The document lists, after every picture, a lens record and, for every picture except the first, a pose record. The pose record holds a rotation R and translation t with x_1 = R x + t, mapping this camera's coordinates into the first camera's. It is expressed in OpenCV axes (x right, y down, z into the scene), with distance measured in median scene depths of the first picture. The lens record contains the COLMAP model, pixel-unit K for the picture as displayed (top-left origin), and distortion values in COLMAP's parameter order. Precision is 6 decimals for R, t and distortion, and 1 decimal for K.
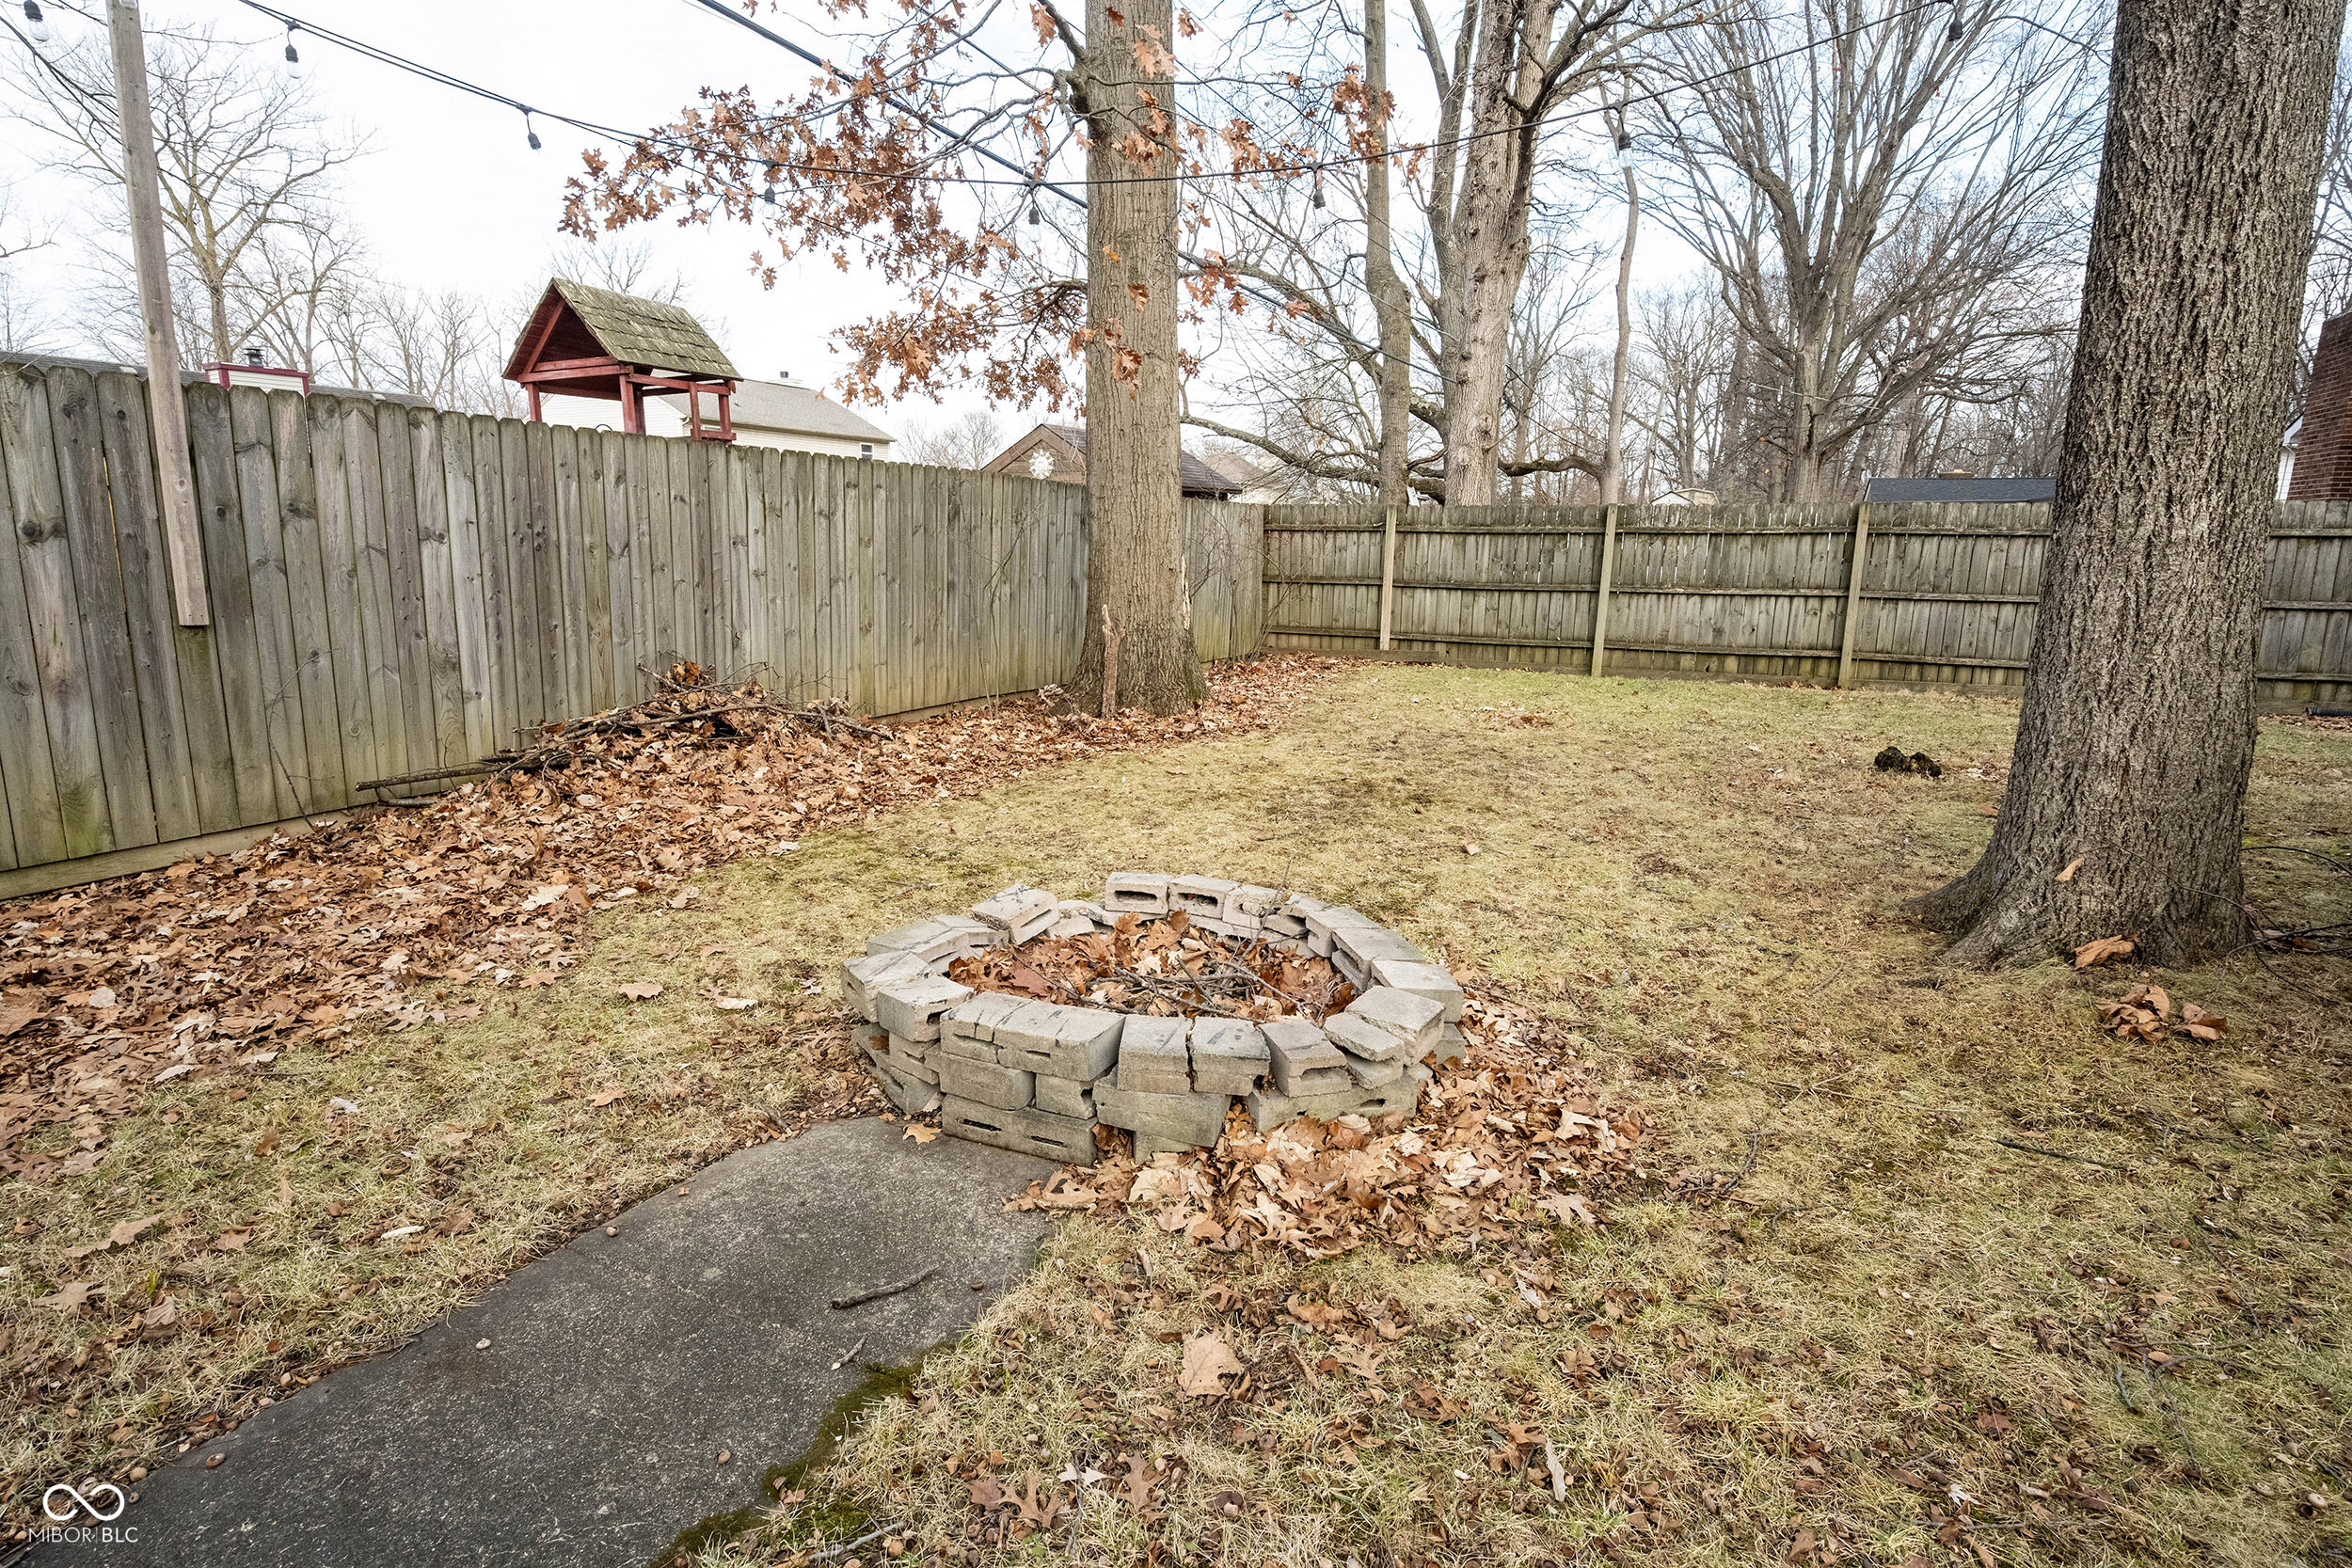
lens RADIAL K [[1156.2, 0, 1178.0], [0, 1156.2, 791.4], [0, 0, 1]] dist [0.003553, 0.000224]
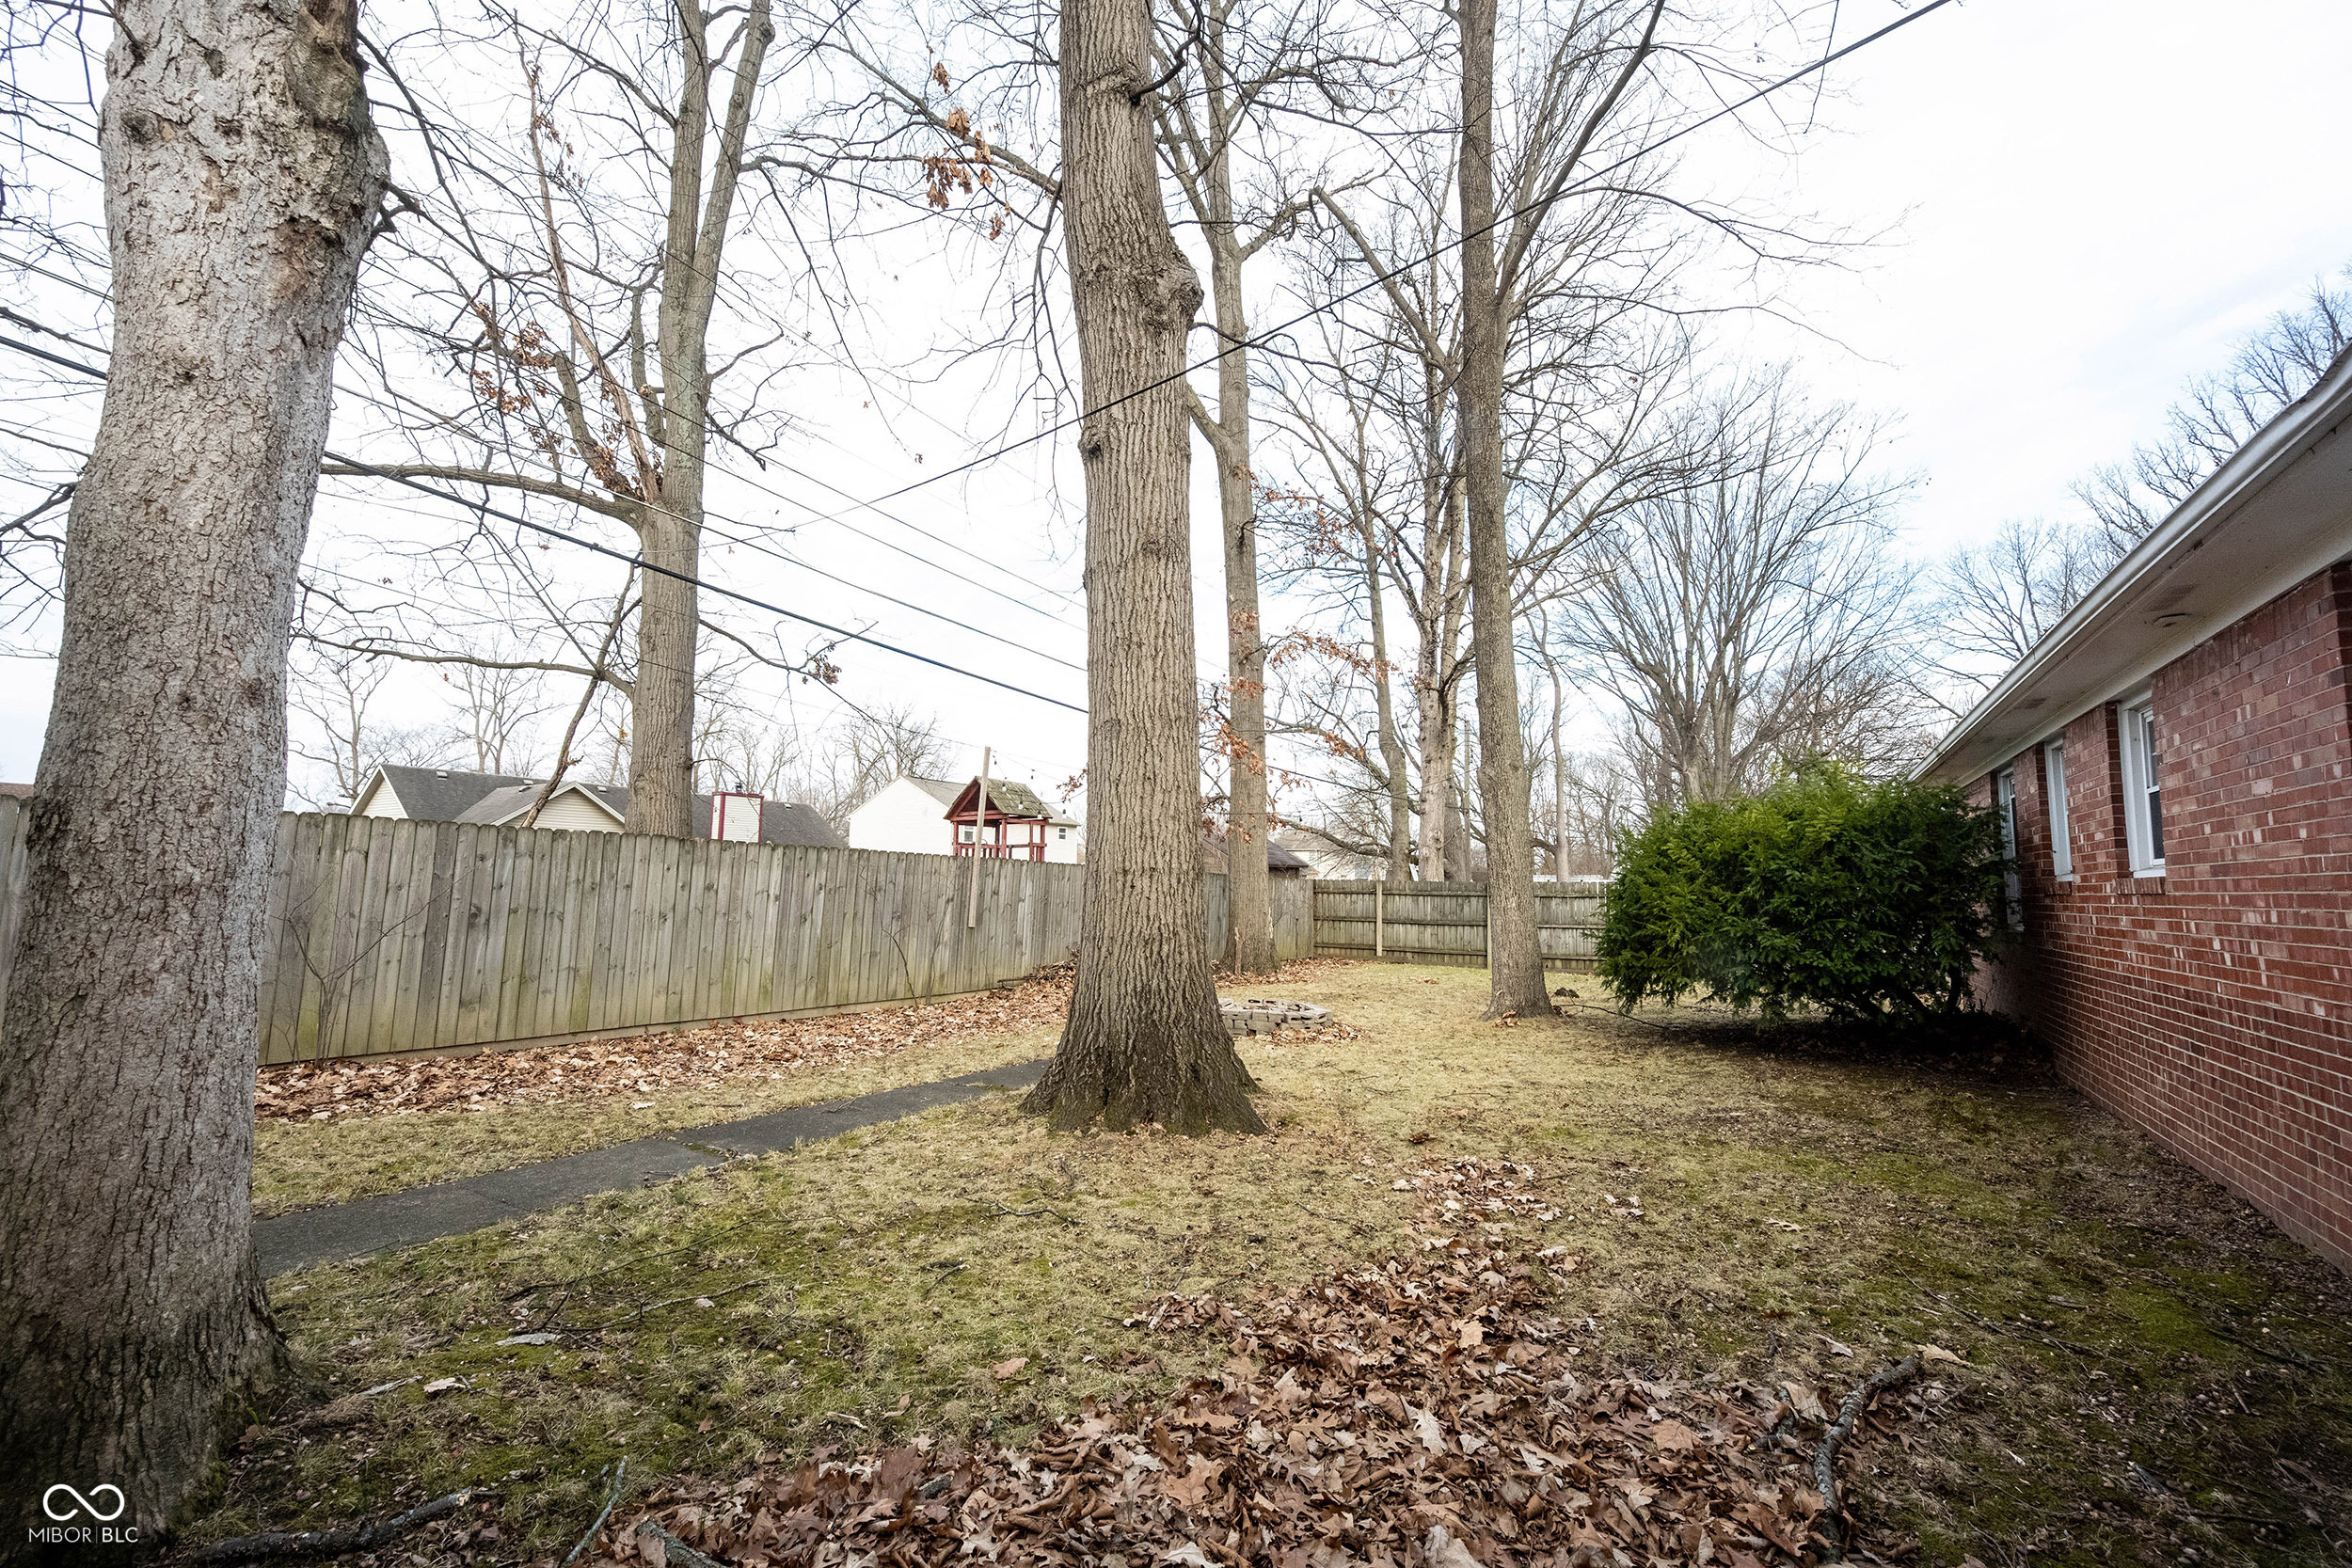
lens RADIAL K [[932.1, 0, 1178.2], [0, 932.1, 782.0], [0, 0, 1]] dist [-0.001645, 0.000419]
pose [[0.995103, -0.007012, -0.098598, 0.005547], [-0.025154, 0.946681, -0.321188, 0.105389], [0.095593, 0.322095, 0.941869, -0.550924]]
